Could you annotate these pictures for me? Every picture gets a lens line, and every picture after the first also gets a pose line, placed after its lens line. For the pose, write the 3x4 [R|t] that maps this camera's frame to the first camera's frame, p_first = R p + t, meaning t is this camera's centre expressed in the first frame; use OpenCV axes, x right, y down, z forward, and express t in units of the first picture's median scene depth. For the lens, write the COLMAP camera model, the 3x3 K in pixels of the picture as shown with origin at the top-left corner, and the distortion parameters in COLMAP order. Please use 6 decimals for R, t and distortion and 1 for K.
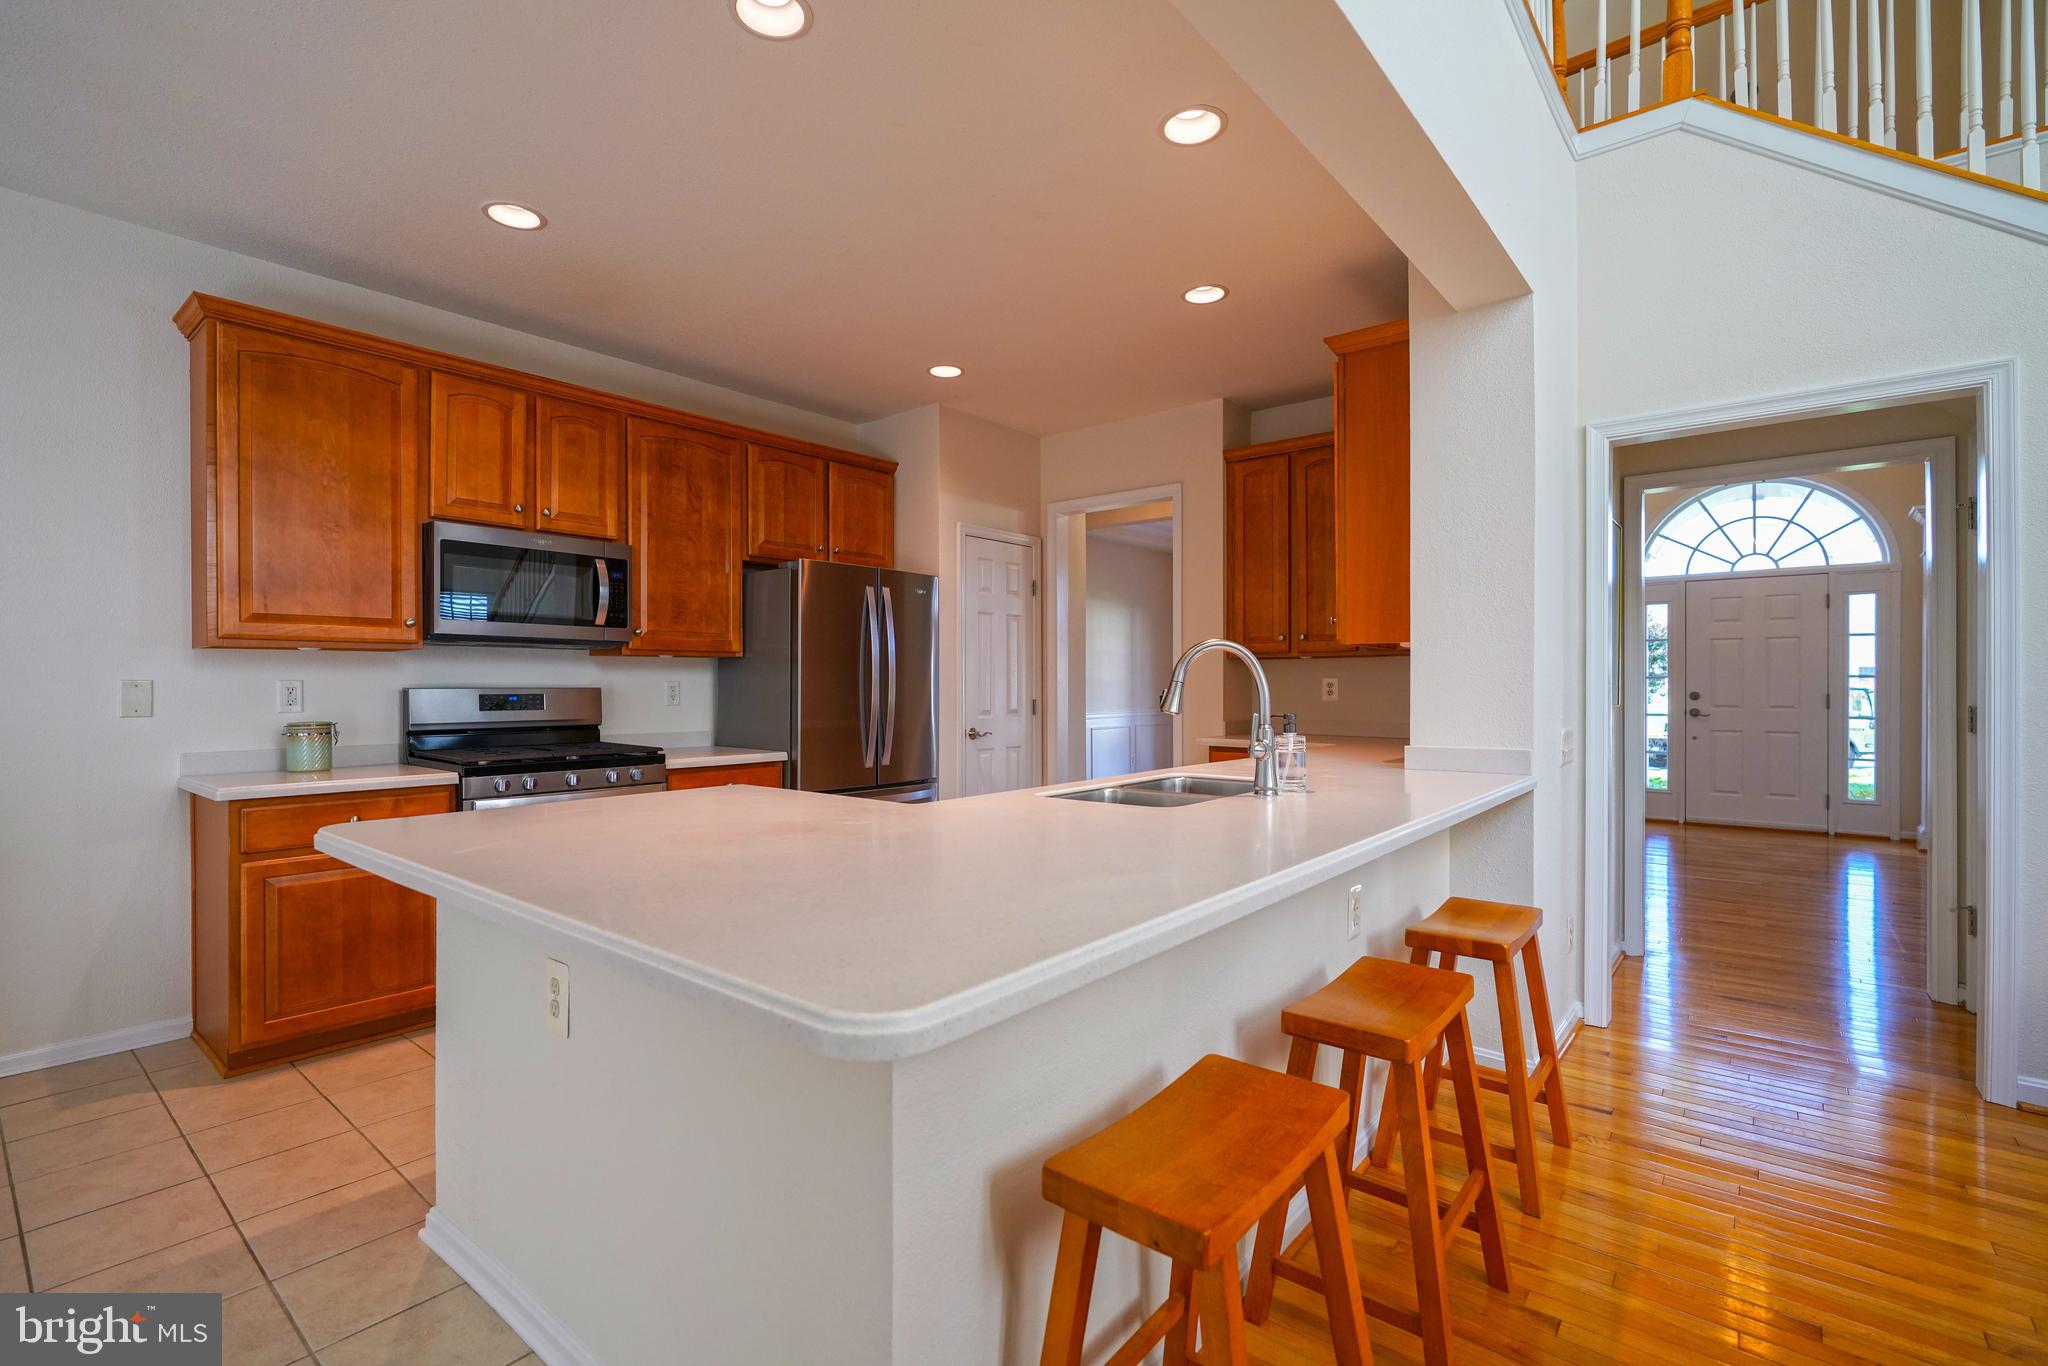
lens RADIAL K [[920.4, 0, 1010.9], [0, 920.4, 688.6], [0, 0, 1]] dist [-0.009967, 0.003987]
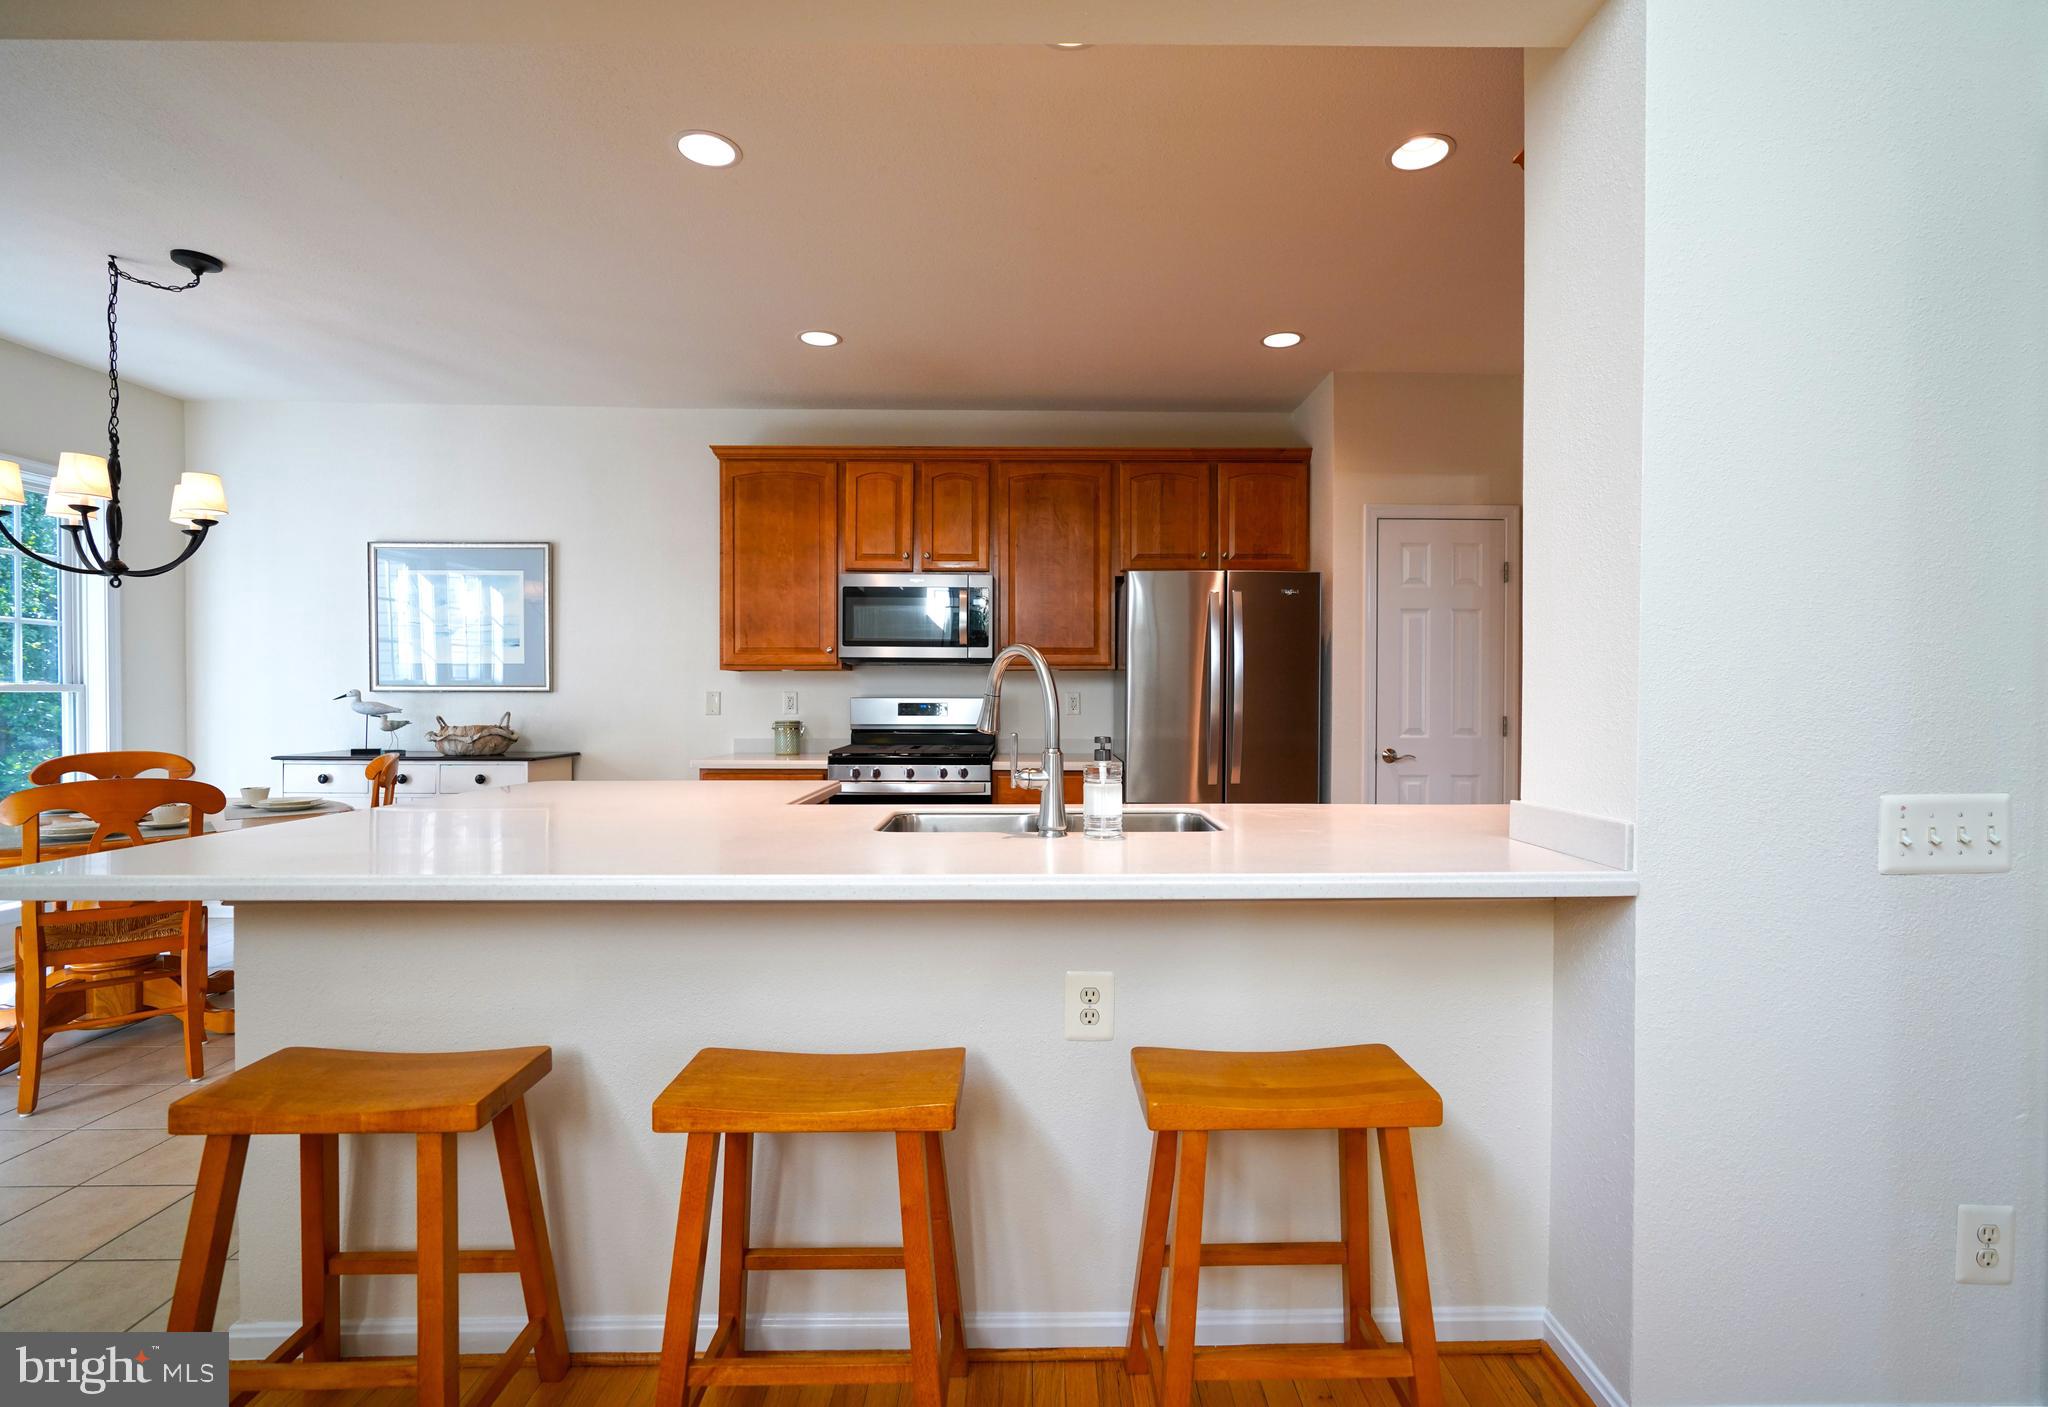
lens RADIAL K [[946.1, 0, 1049.6], [0, 946.1, 705.9], [0, 0, 1]] dist [-0.004101, 0.000389]
pose [[0.661458, 0.009875, -0.749917, 0.511139], [-0.005727, 0.999951, 0.008116, -0.001285], [0.749960, -0.001074, 0.661482, 0.256883]]
